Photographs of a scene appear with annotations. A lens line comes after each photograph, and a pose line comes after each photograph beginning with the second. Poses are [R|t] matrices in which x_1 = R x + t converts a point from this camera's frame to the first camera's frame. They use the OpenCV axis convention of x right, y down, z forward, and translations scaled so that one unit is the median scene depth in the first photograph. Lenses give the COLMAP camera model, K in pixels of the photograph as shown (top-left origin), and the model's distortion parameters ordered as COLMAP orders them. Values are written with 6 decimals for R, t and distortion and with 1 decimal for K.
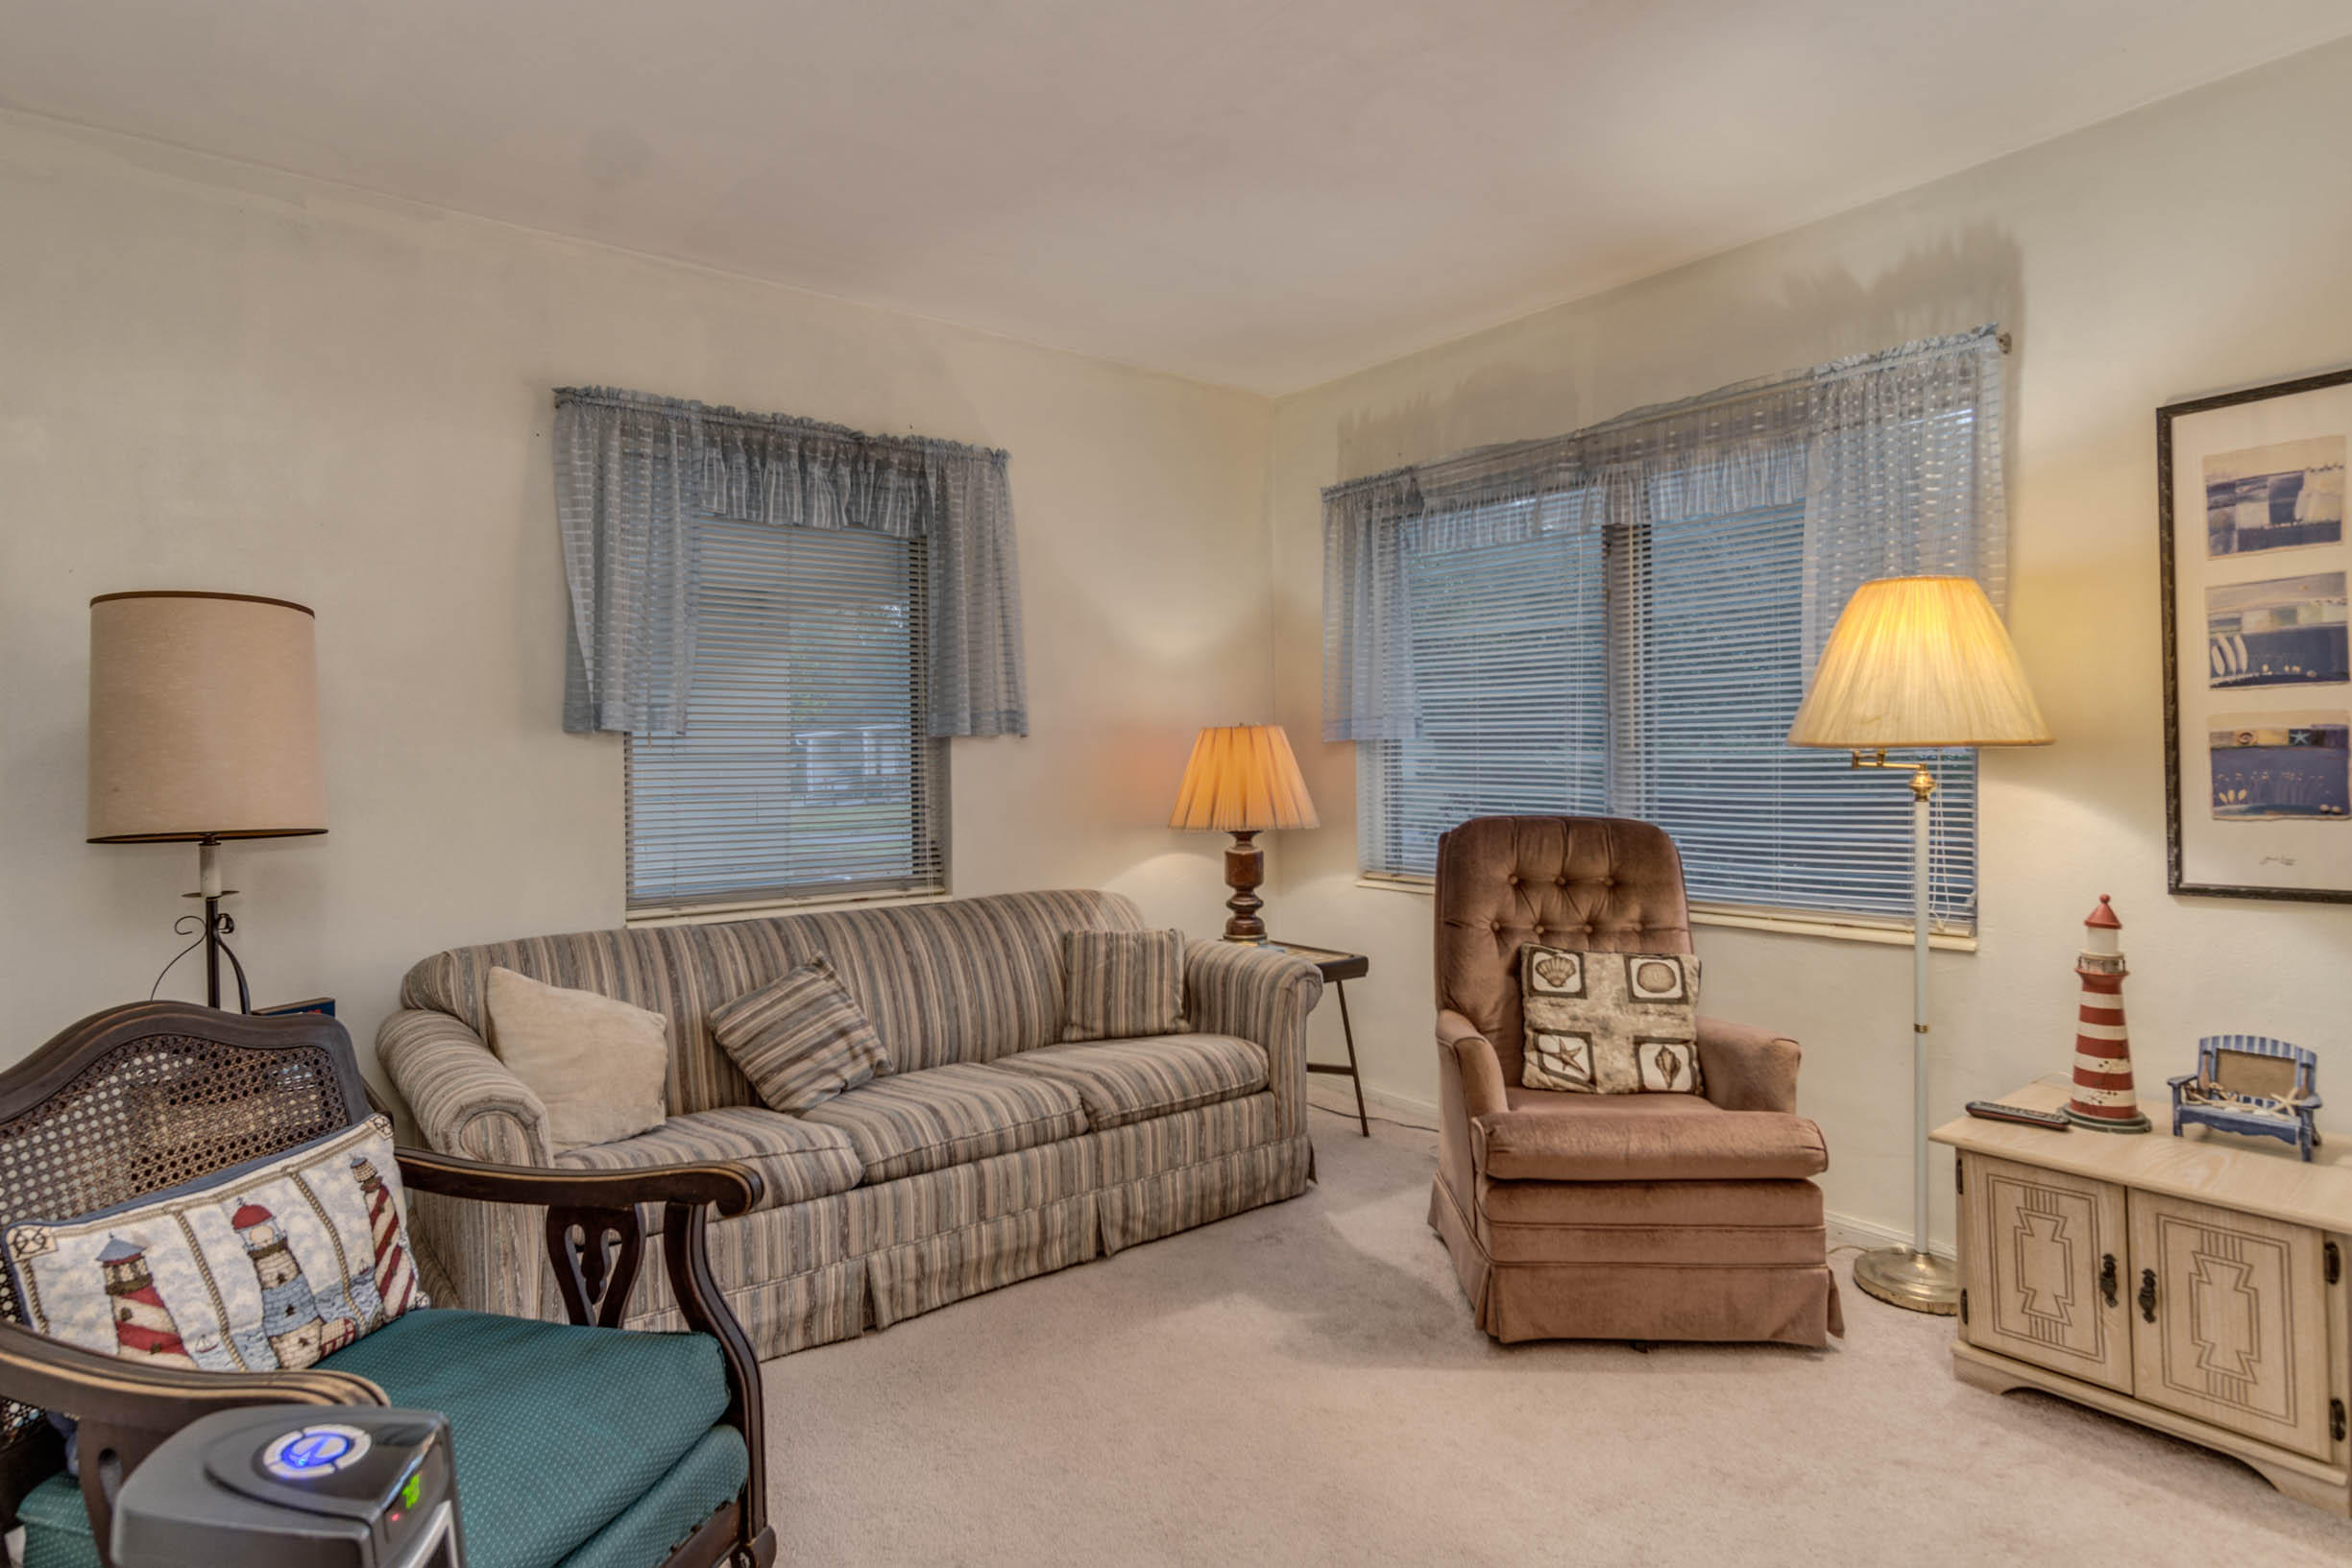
lens RADIAL K [[1255.5, 0, 1173.6], [0, 1255.5, 767.3], [0, 0, 1]] dist [0.001809, 0.002316]
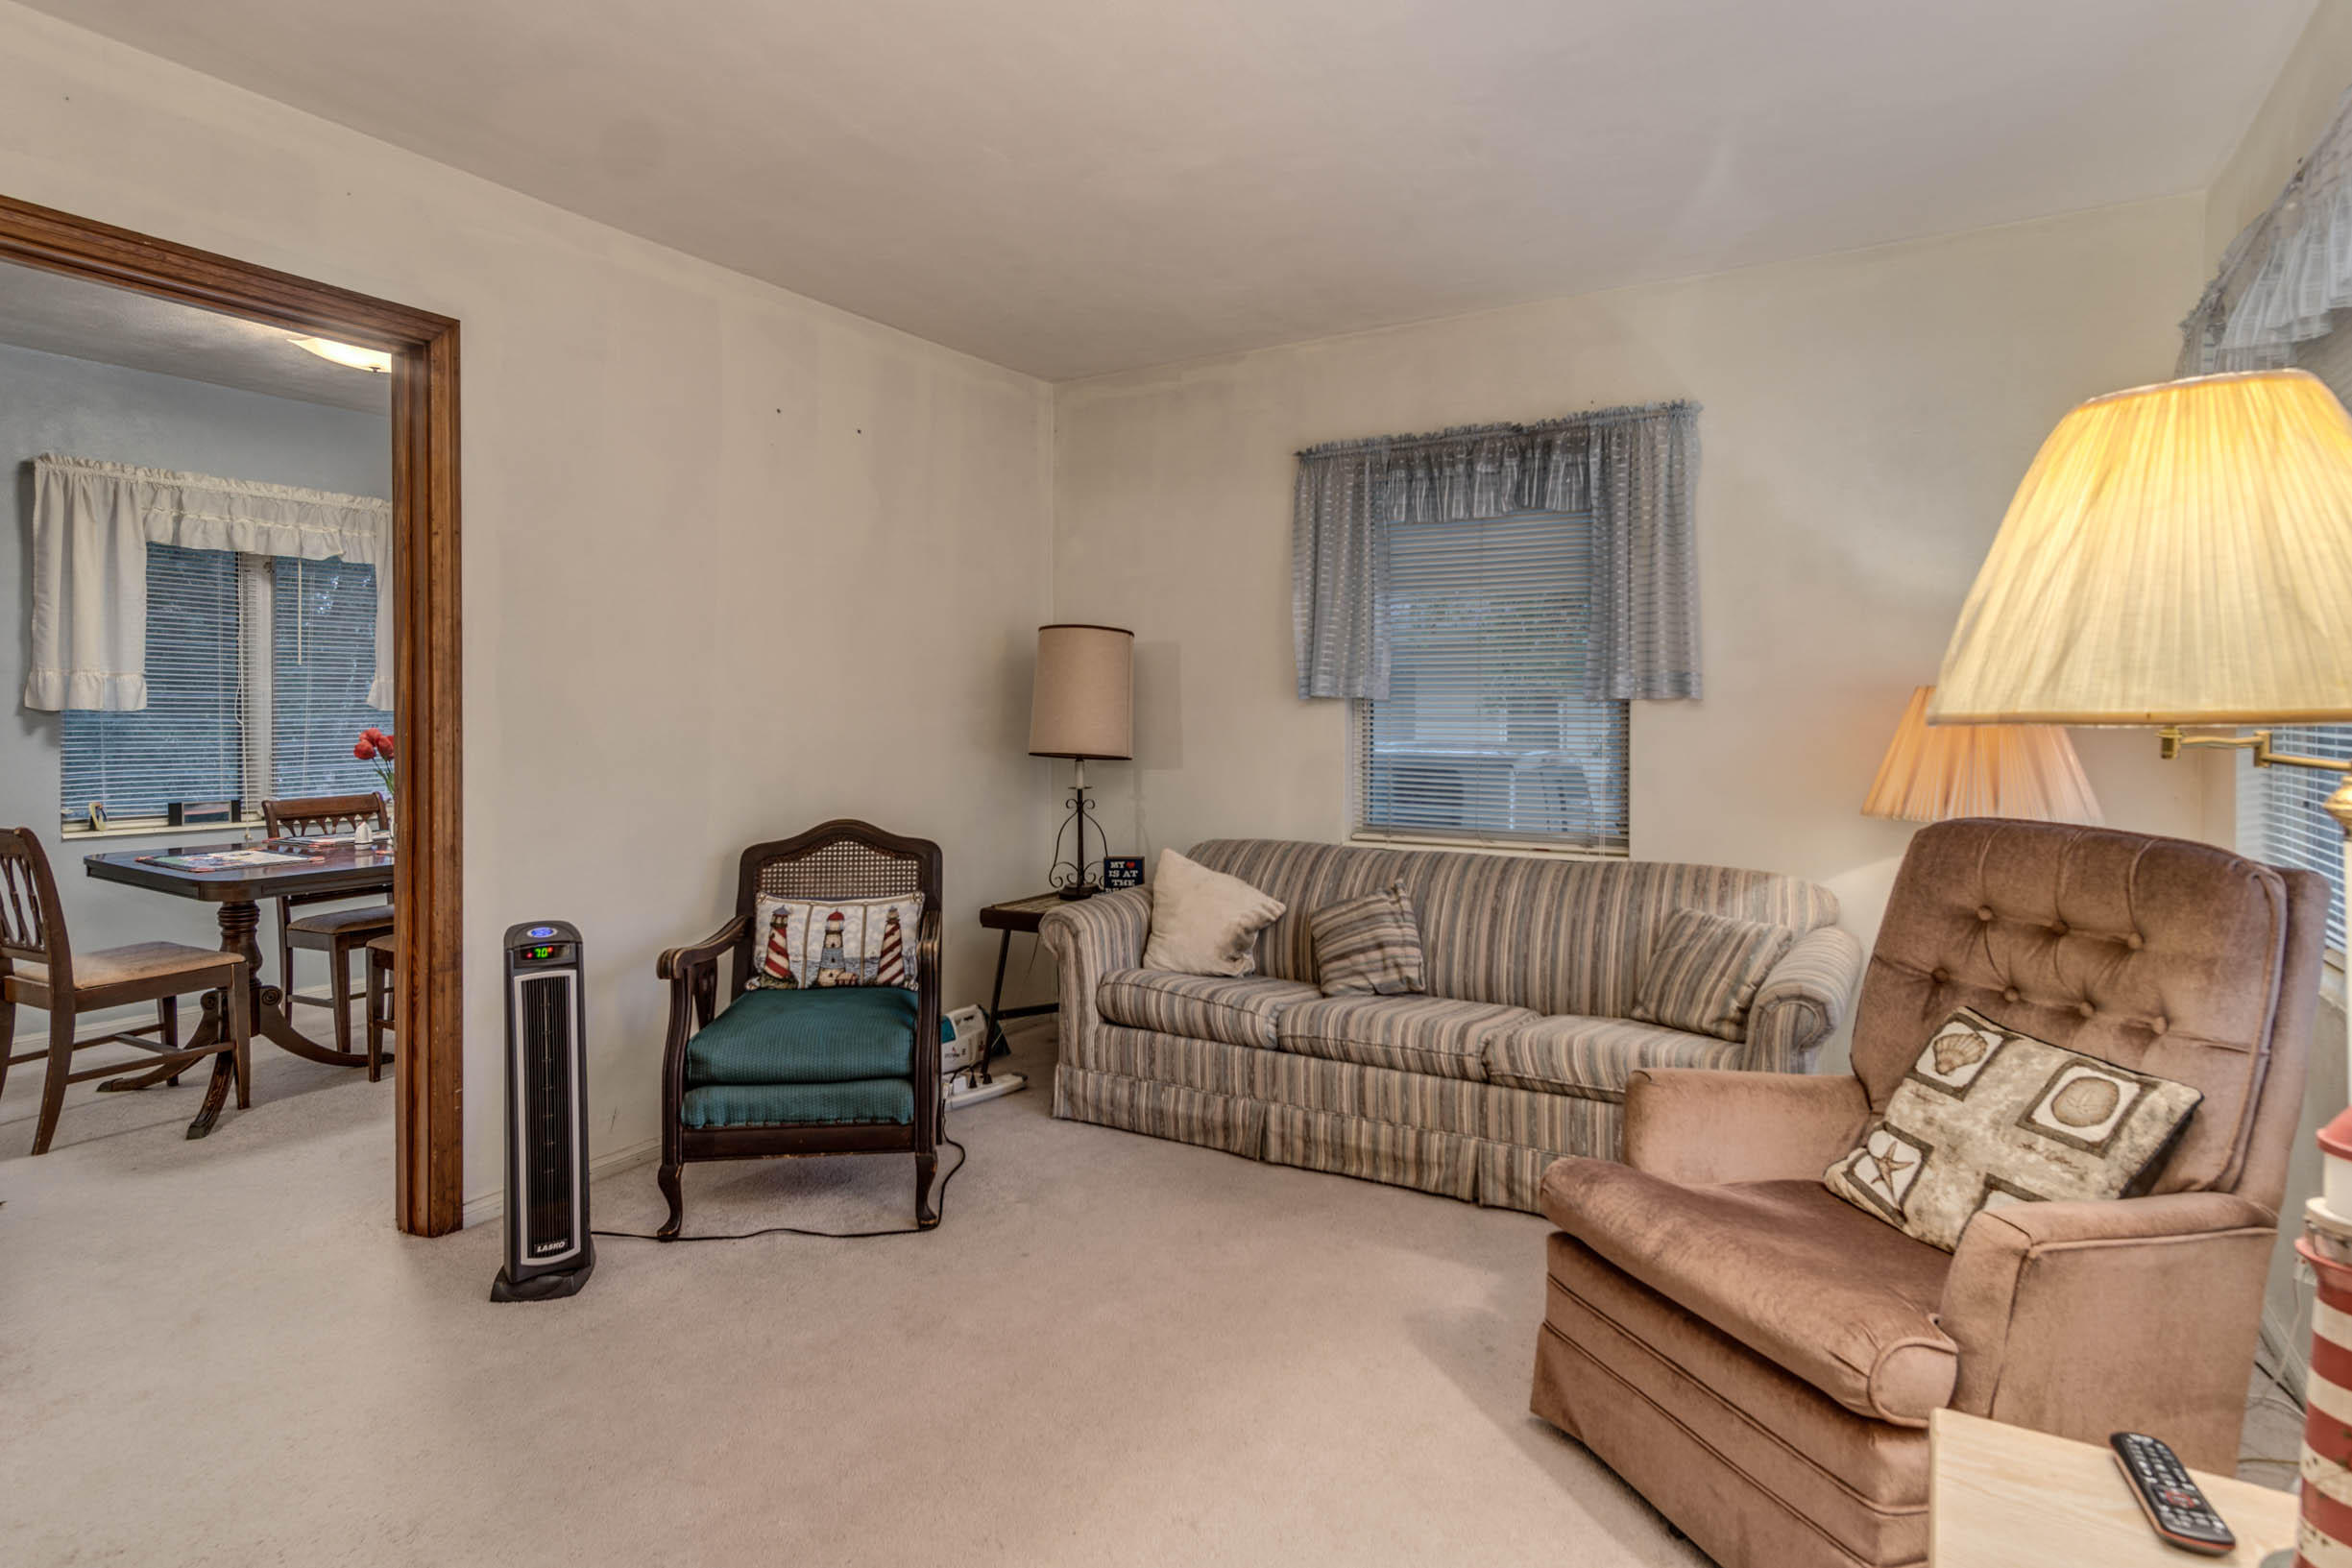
lens RADIAL K [[1250.4, 0, 1169.1], [0, 1250.4, 729.5], [0, 0, 1]] dist [0.003238, 0.001380]
pose [[0.358127, 0.020822, -0.933441, 0.805225], [-0.018289, 0.999716, 0.015284, -0.011919], [0.933494, 0.011598, 0.358406, 0.386121]]
